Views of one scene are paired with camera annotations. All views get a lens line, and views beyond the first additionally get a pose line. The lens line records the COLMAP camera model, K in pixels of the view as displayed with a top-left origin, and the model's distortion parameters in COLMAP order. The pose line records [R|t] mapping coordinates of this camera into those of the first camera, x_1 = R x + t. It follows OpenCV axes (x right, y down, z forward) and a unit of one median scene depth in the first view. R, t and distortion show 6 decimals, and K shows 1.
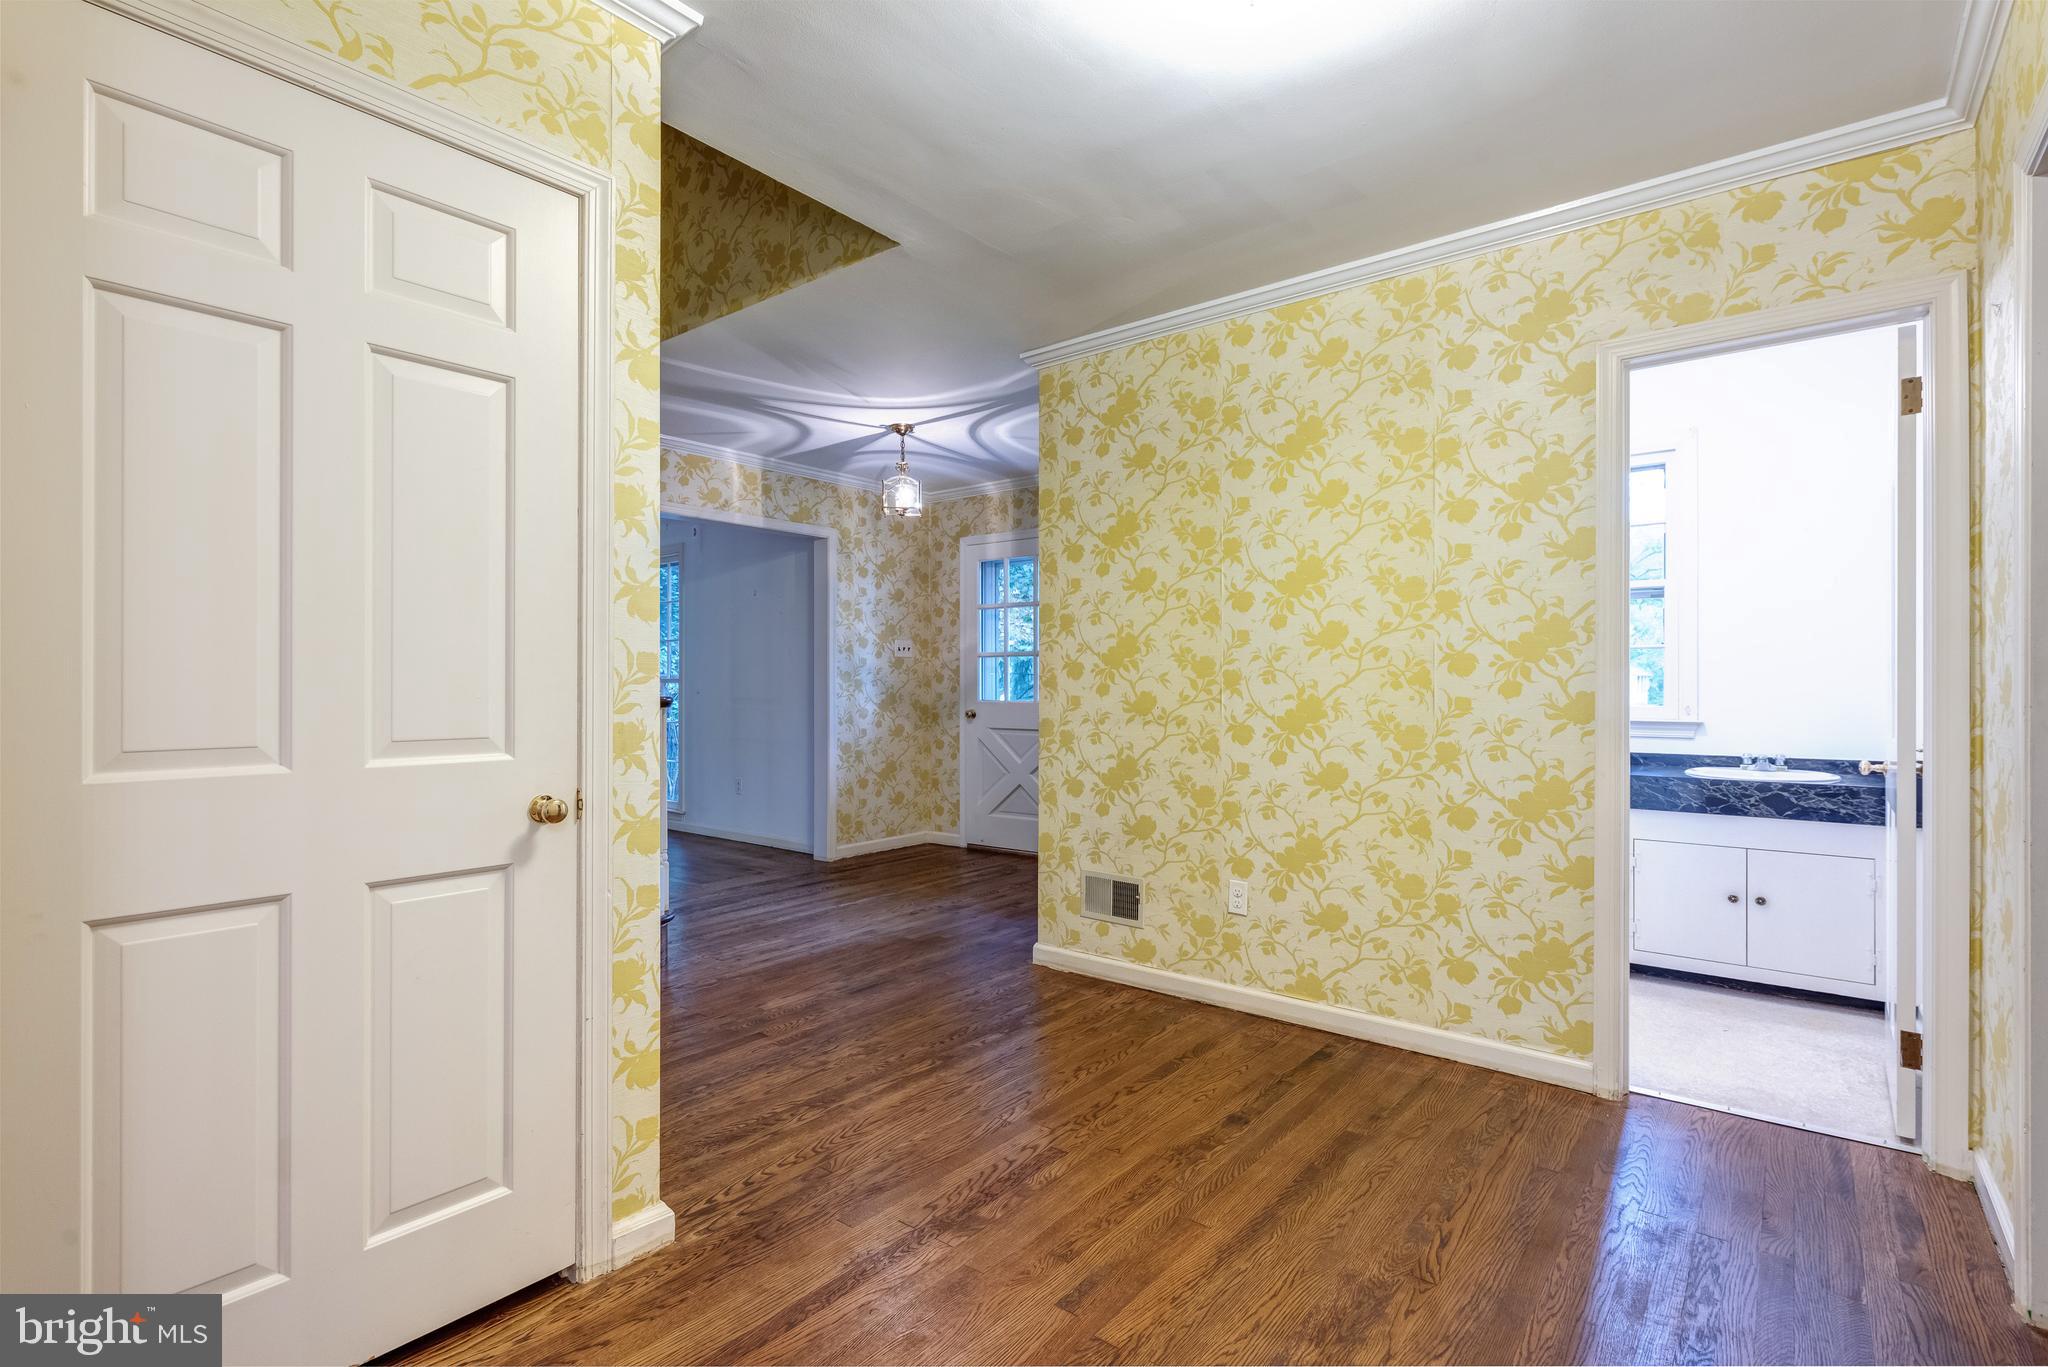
lens RADIAL K [[947.2, 0, 1022.9], [0, 947.2, 691.0], [0, 0, 1]] dist [0.010877, -0.004258]
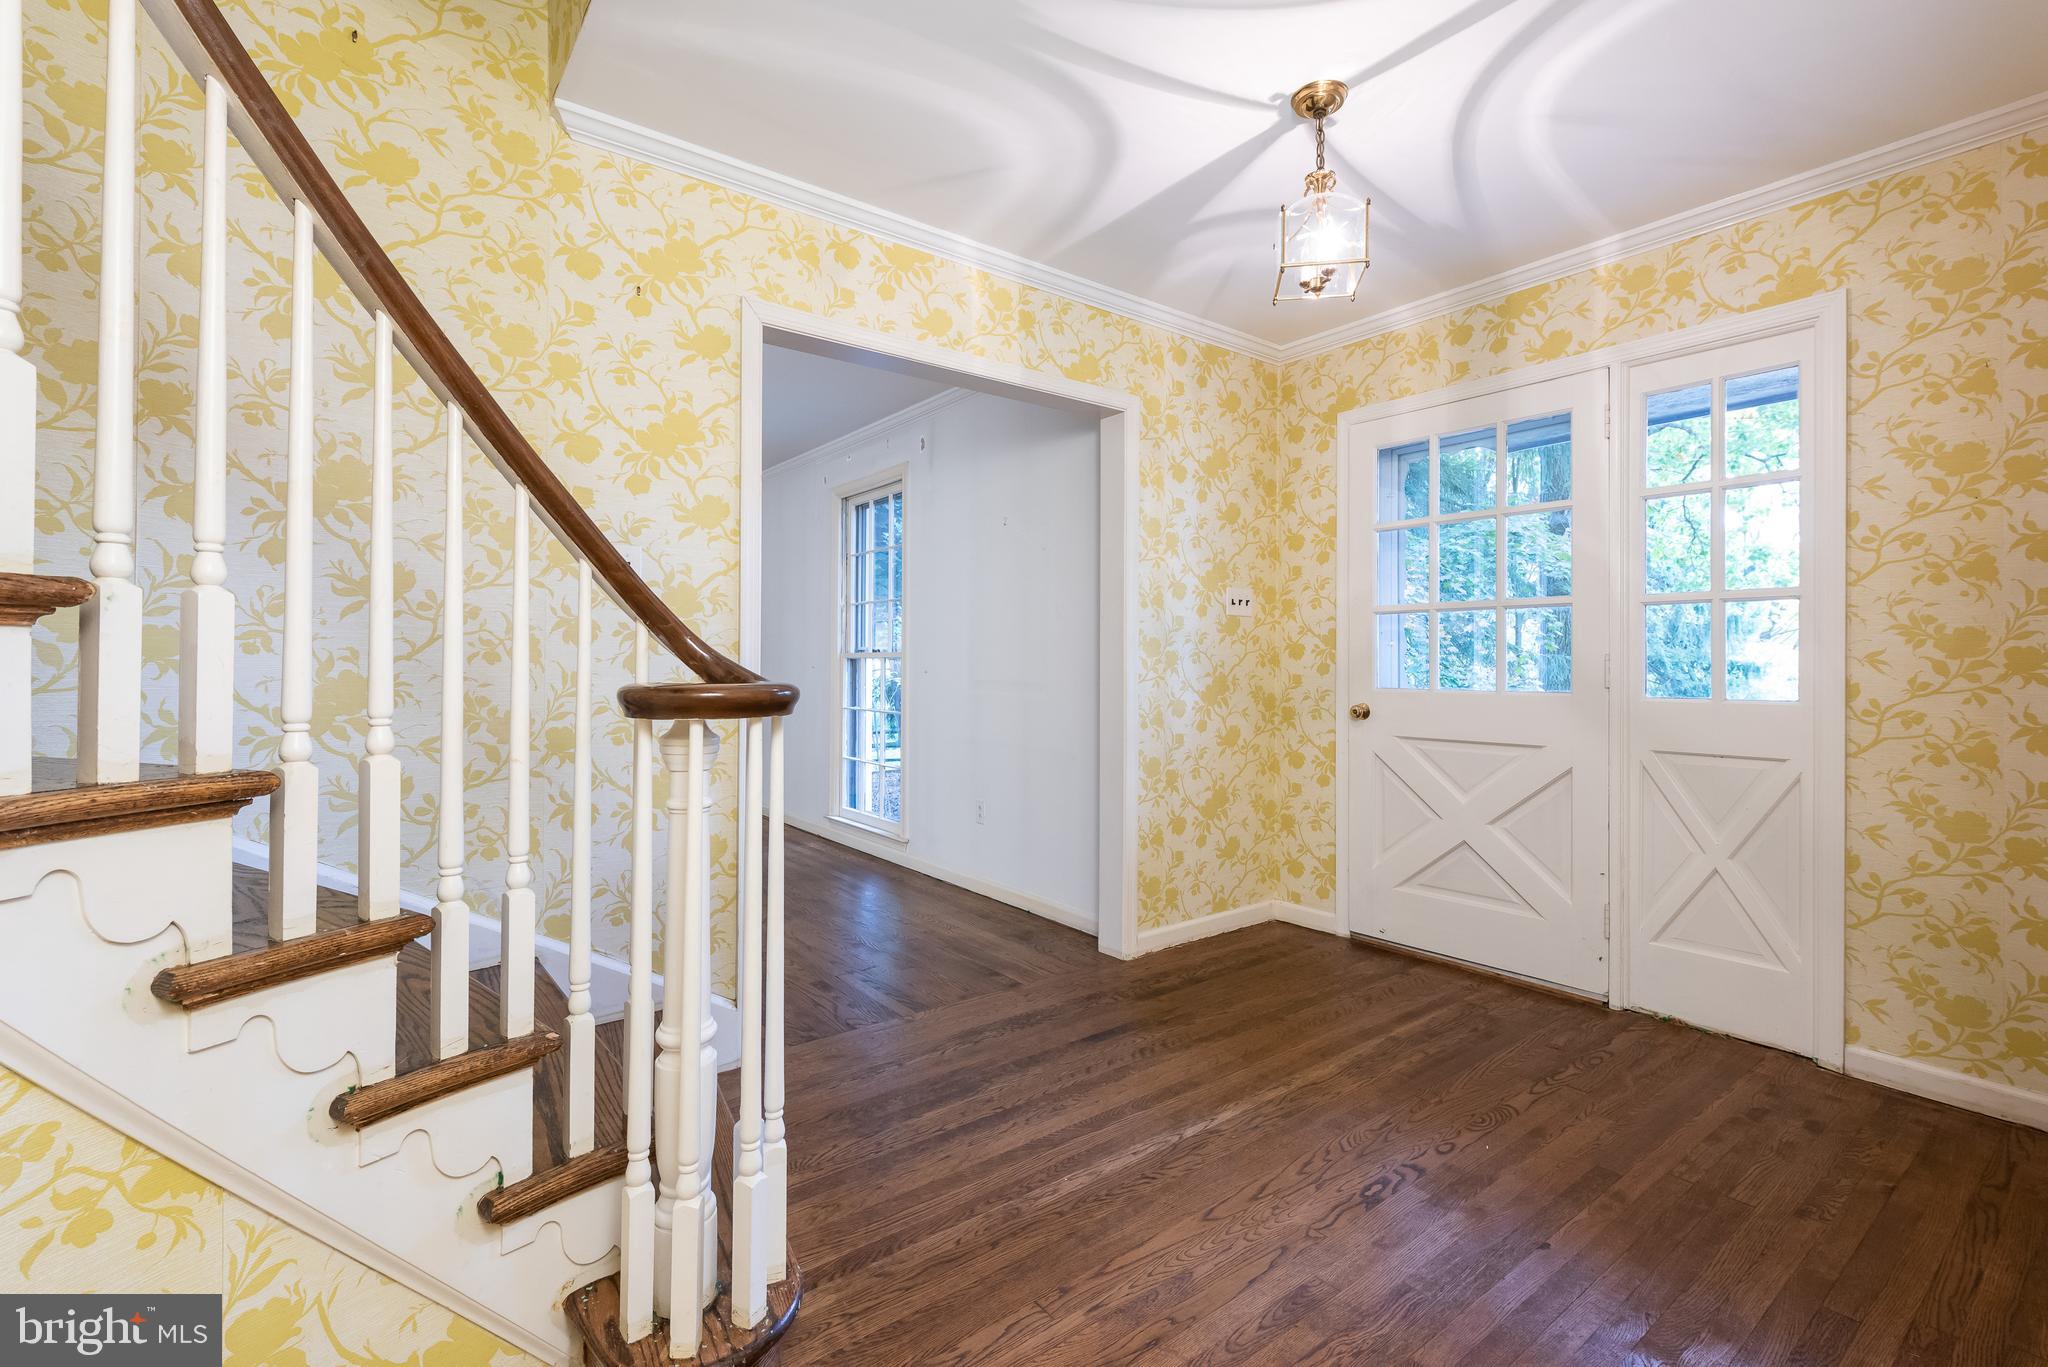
lens RADIAL K [[885.6, 0, 1027.6], [0, 885.6, 673.7], [0, 0, 1]] dist [-0.003151, 0.000253]
pose [[0.971212, 0.002901, -0.238201, -0.126491], [-0.003941, 0.999985, -0.003887, 0.004319], [0.238186, 0.004714, 0.971208, 0.428799]]
